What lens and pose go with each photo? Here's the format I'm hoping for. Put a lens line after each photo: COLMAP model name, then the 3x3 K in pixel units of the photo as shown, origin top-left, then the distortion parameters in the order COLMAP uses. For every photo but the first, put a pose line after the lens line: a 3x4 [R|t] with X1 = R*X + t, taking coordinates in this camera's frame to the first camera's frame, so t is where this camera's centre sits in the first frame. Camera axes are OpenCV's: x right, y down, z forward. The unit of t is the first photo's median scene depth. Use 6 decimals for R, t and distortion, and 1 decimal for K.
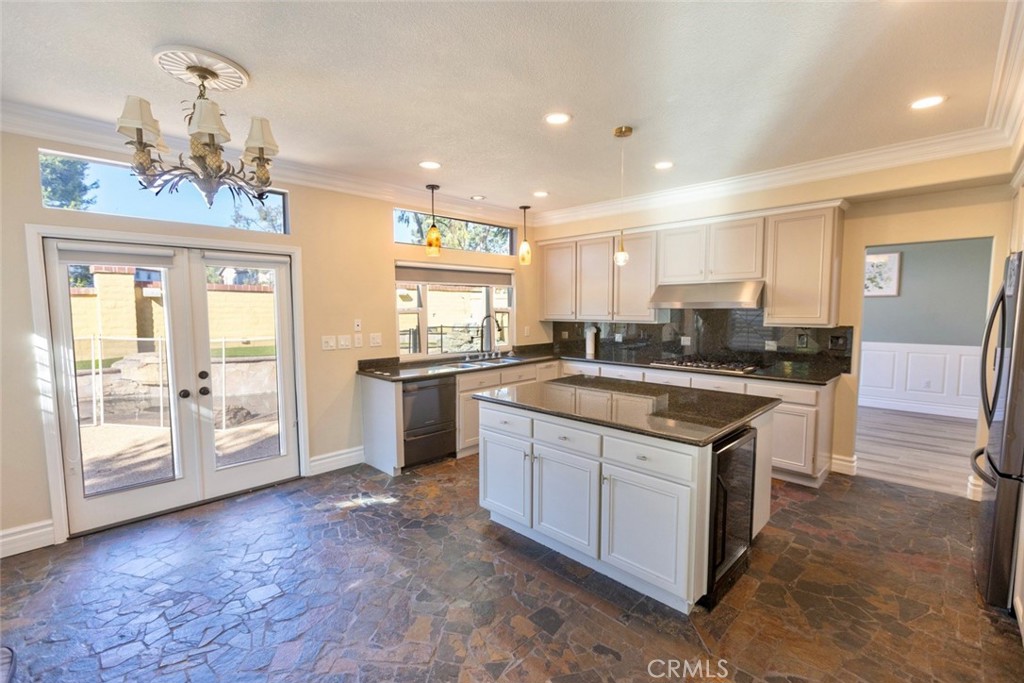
lens RADIAL K [[443.3, 0, 517.8], [0, 443.3, 342.3], [0, 0, 1]] dist [-0.001720, -0.000493]
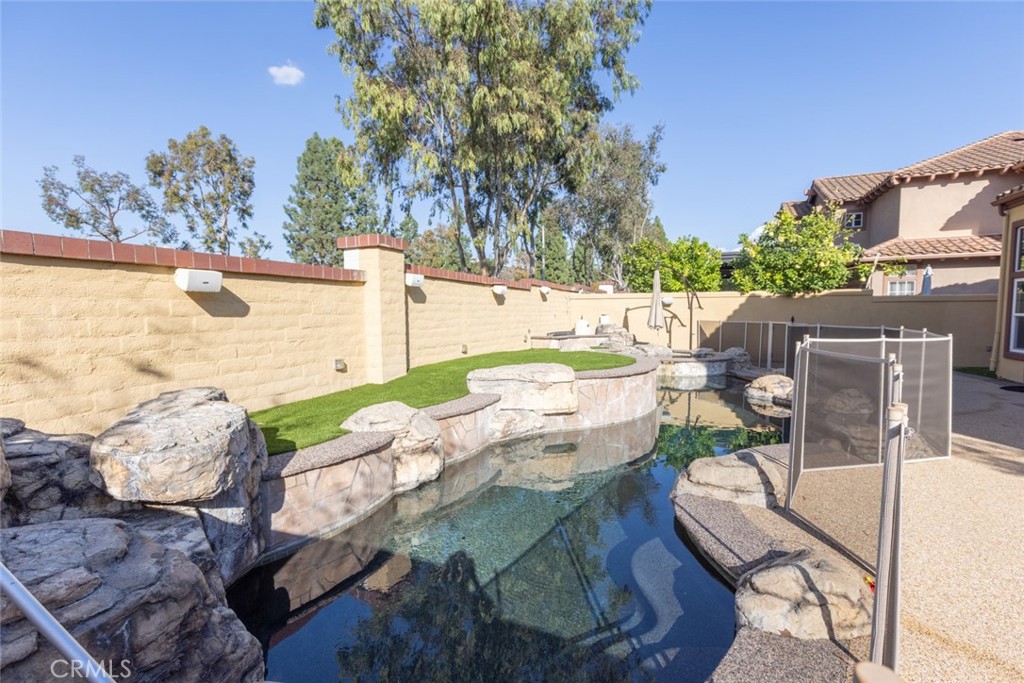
lens RADIAL K [[461.3, 0, 512.0], [0, 461.3, 341.5], [0, 0, 1]] dist [0.003807, 0.000159]
pose [[0.932021, -0.025697, 0.361493, -2.332058], [0.031624, 0.999445, -0.010486, -0.020882], [-0.361023, 0.021205, 0.932316, 0.732745]]
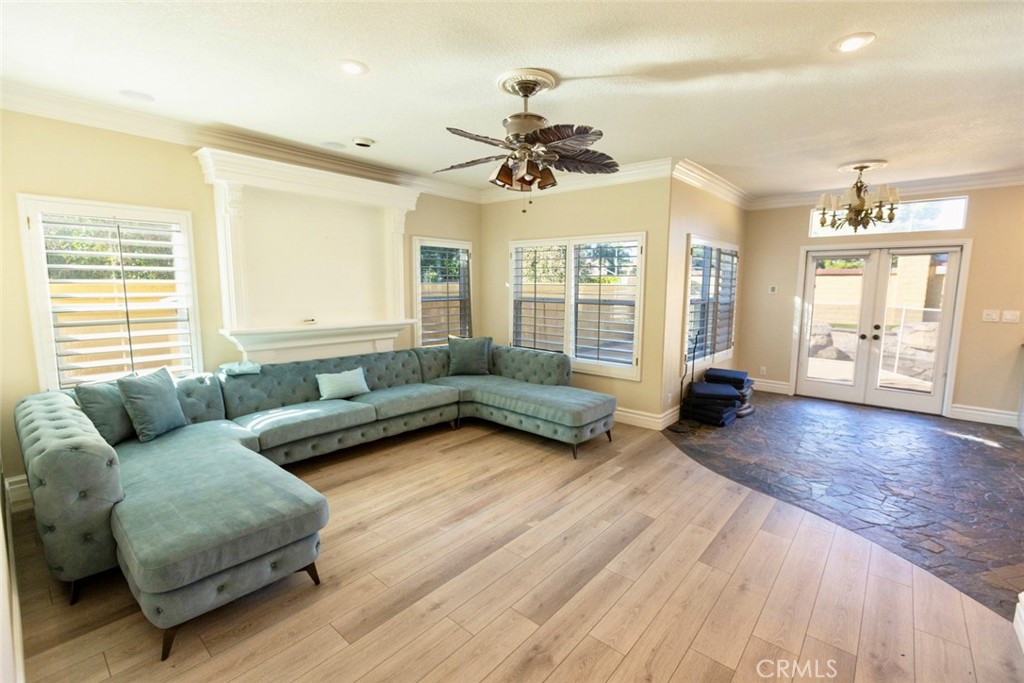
lens RADIAL K [[461.3, 0, 512.0], [0, 461.3, 341.5], [0, 0, 1]] dist [0.003807, 0.000159]
pose [[0.055079, 0.133918, -0.989461, 0.682911], [-0.086690, 0.987864, 0.128876, 0.018161], [0.994712, 0.078678, 0.066020, -0.328208]]
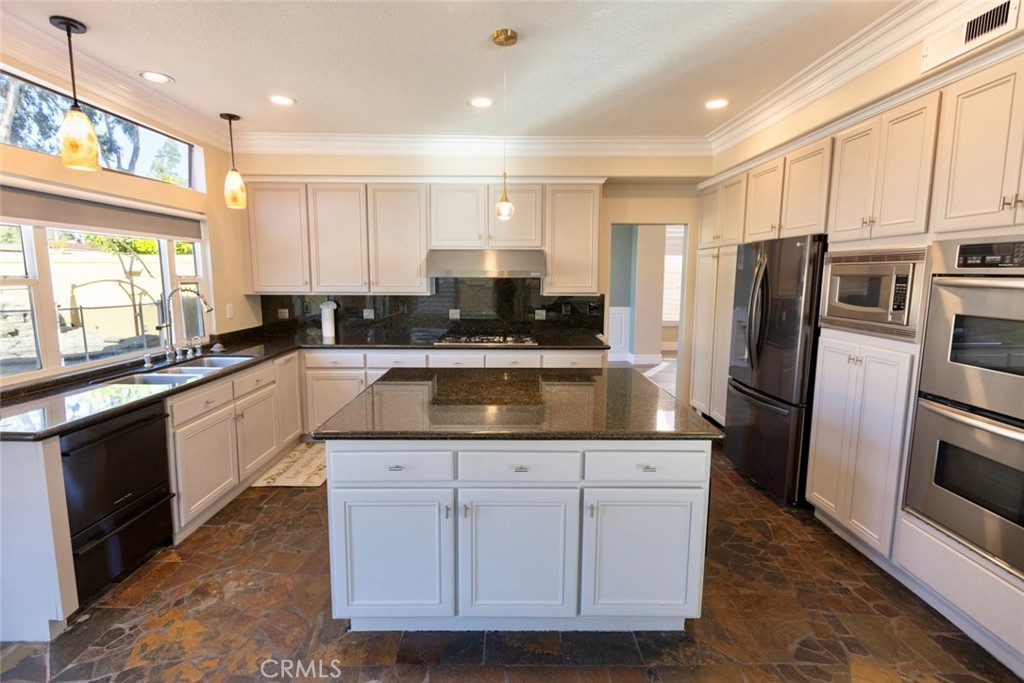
lens RADIAL K [[452.2, 0, 500.4], [0, 452.2, 338.4], [0, 0, 1]] dist [0.002022, -0.000266]
pose [[0.714911, -0.088107, 0.693643, -0.222187], [0.048772, 0.995897, 0.076232, -0.021841], [-0.697513, -0.020669, 0.716274, 0.311727]]
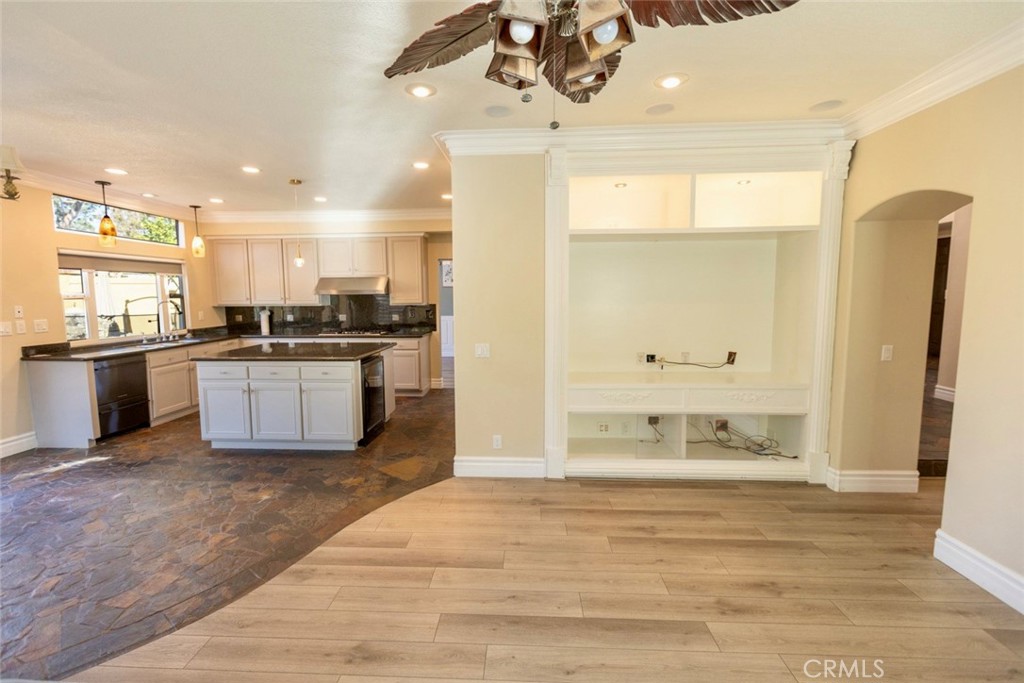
lens RADIAL K [[435.0, 0, 497.5], [0, 435.0, 340.1], [0, 0, 1]] dist [-0.001075, -0.000236]
pose [[0.757825, -0.069367, 0.648760, -0.174469], [0.054768, 0.997586, 0.042689, 0.041521], [-0.650155, 0.003180, 0.759795, -0.433618]]
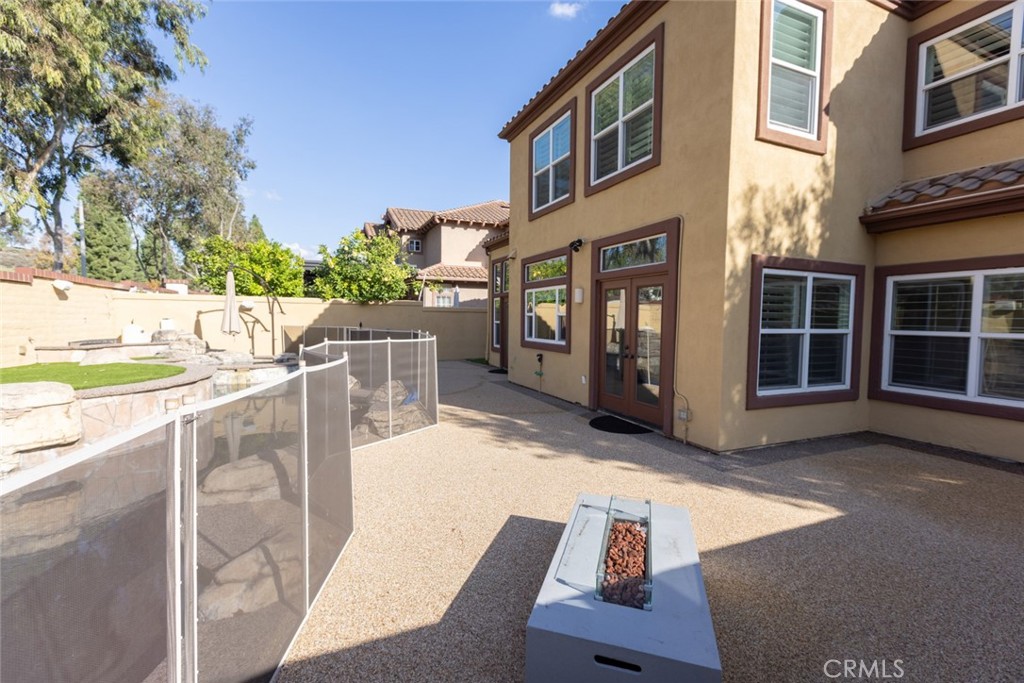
lens RADIAL K [[449.8, 0, 510.3], [0, 449.8, 342.8], [0, 0, 1]] dist [-0.002781, -0.000340]
pose [[0.382246, -0.042998, 0.923060, -2.235701], [0.060407, 0.997943, 0.021471, -0.010612], [-0.922084, 0.047552, 0.384057, 0.586146]]
